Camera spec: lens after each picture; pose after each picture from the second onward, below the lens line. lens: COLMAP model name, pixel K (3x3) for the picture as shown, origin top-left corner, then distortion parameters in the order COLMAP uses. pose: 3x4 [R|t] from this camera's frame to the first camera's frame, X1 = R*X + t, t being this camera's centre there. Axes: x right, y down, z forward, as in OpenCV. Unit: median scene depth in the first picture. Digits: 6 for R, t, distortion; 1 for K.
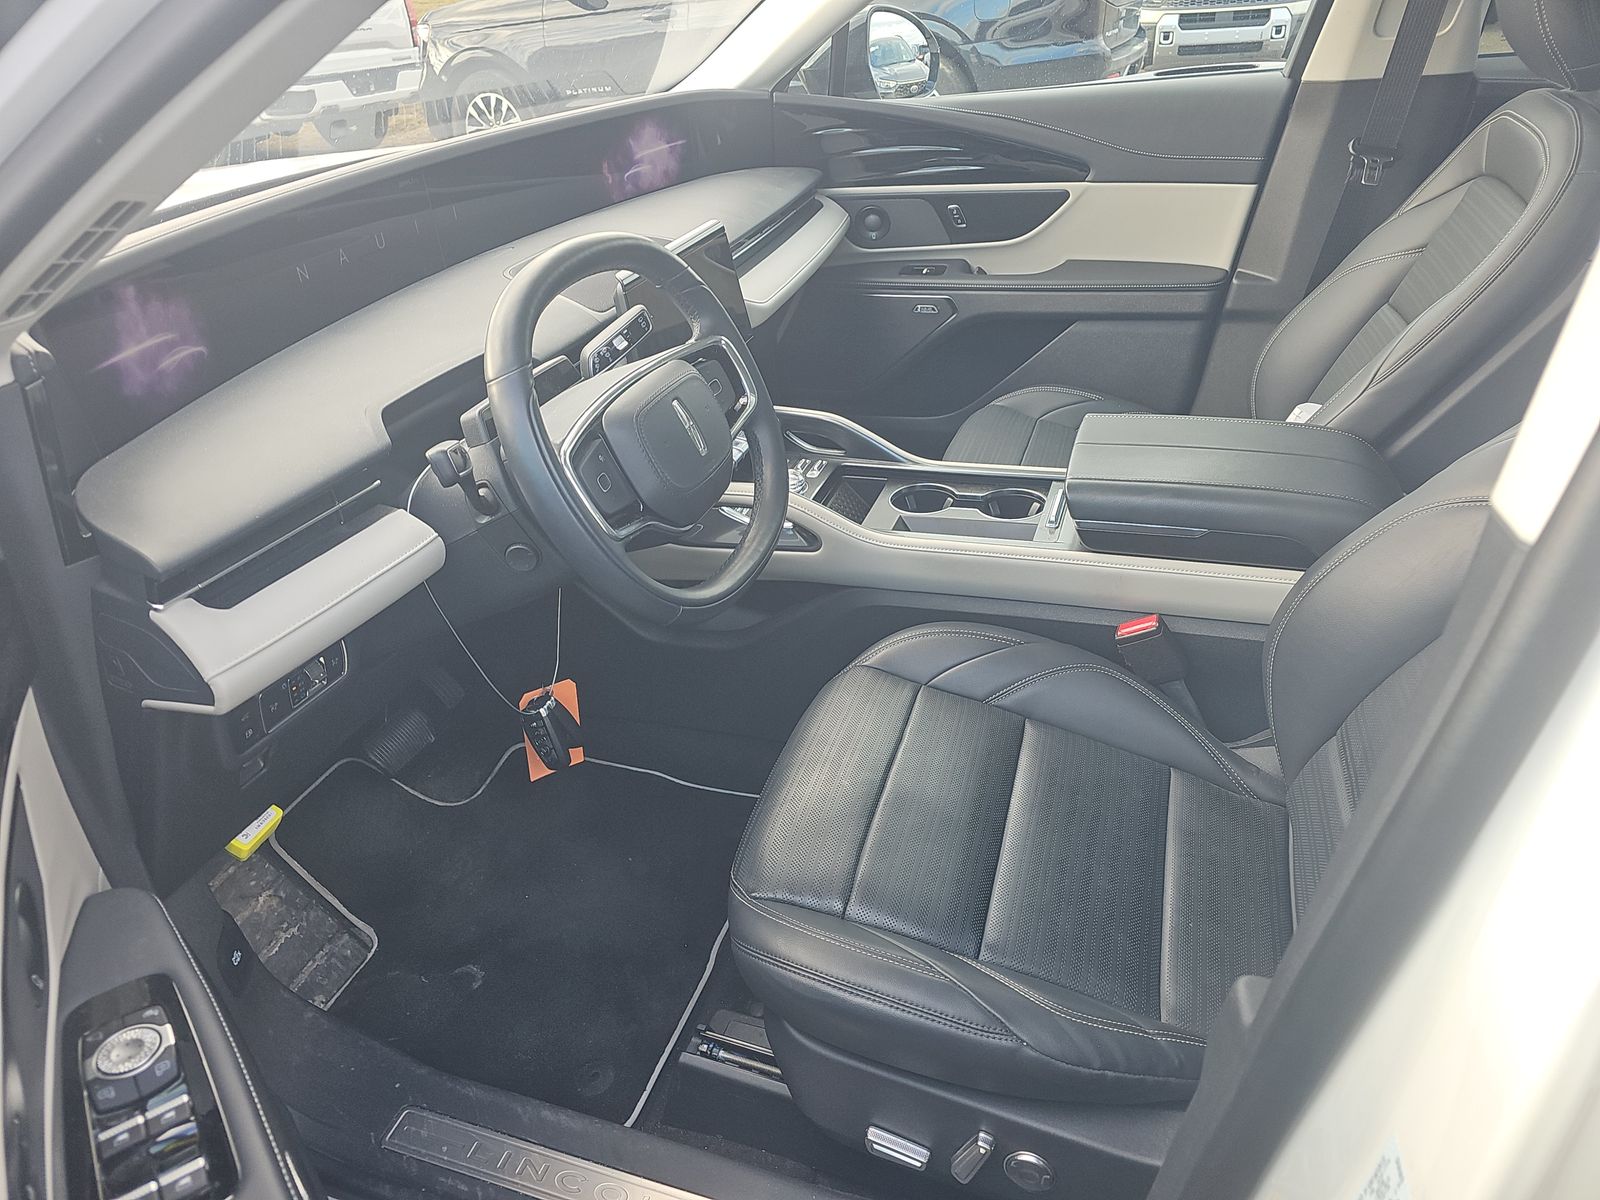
lens RADIAL K [[1038.0, 0, 800.0], [0, 1038.0, 600.0], [0, 0, 1]] dist [0.001197, -0.000645]
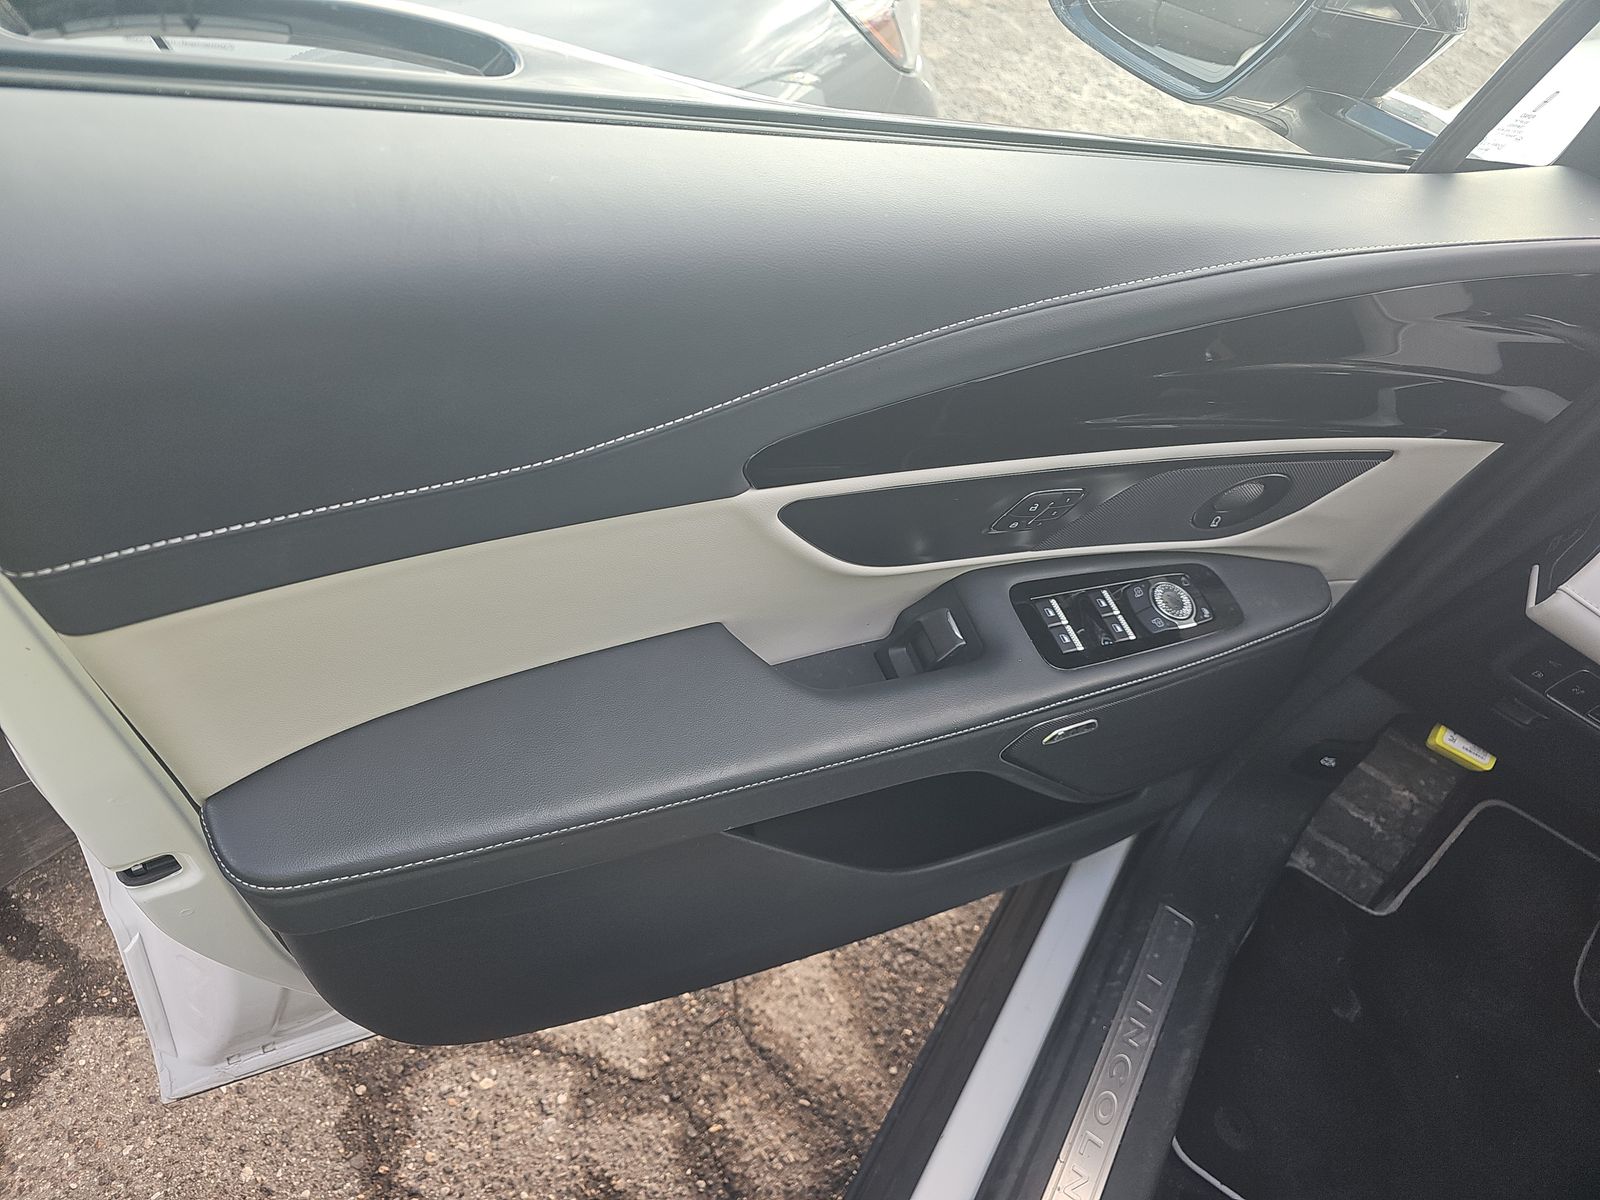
lens RADIAL K [[1038.0, 0, 800.0], [0, 1038.0, 600.0], [0, 0, 1]] dist [0.001197, -0.000645]
pose [[-0.237553, 0.747734, -0.620050, 0.132387], [-0.674557, 0.332323, 0.659192, -0.051550], [0.698958, 0.574852, 0.425445, 0.072281]]
